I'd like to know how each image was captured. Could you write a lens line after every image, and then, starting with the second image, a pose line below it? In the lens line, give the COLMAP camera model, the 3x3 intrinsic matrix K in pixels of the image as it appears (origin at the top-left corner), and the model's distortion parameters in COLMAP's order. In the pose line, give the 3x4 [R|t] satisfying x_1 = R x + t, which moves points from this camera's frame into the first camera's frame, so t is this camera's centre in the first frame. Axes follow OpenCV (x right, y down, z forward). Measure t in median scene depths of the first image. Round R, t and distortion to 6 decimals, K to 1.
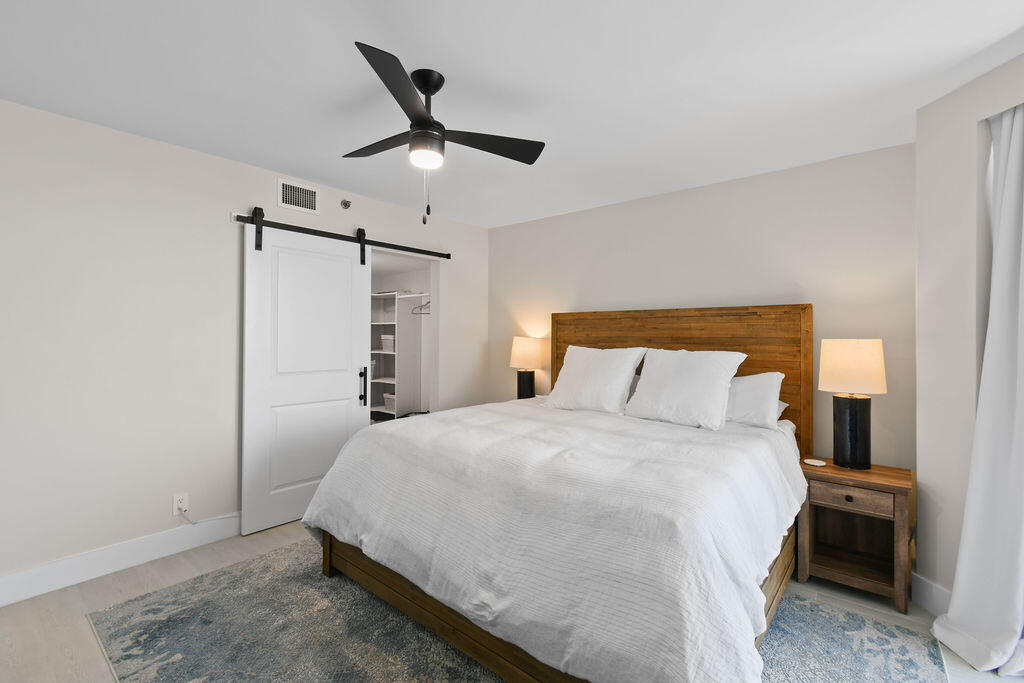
lens RADIAL K [[449.2, 0, 514.4], [0, 449.2, 334.0], [0, 0, 1]] dist [0.001991, 0.000168]
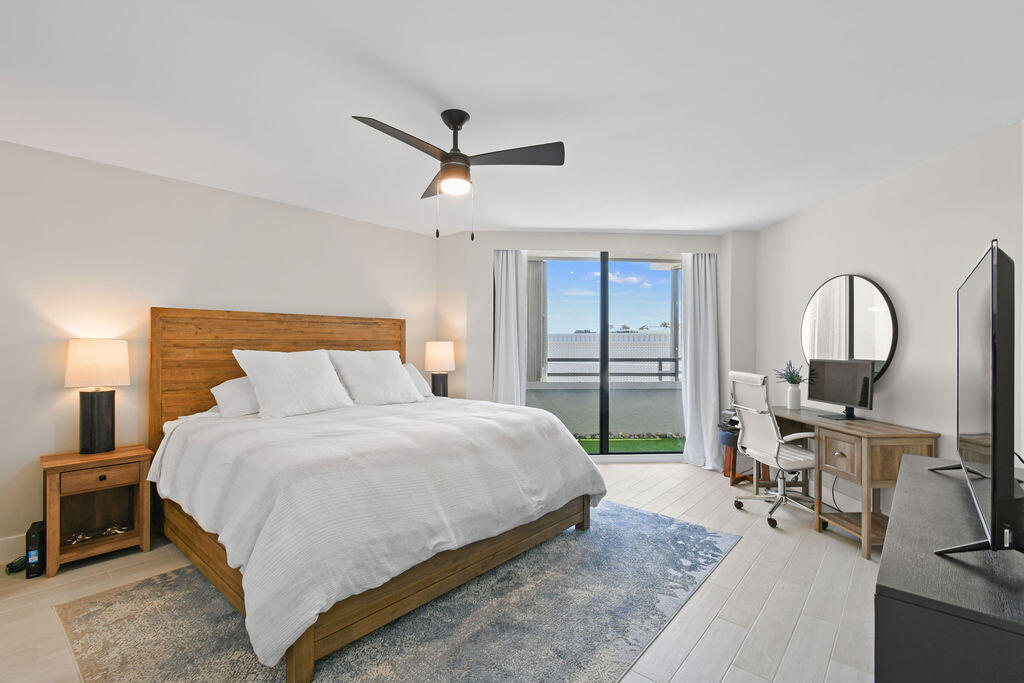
lens RADIAL K [[462.2, 0, 518.2], [0, 462.2, 340.4], [0, 0, 1]] dist [0.001311, 0.000052]
pose [[0.019058, -0.002163, 0.999816, -0.826016], [-0.013123, 0.999911, 0.002413, -0.001948], [-0.999732, -0.013166, 0.019028, 0.485969]]
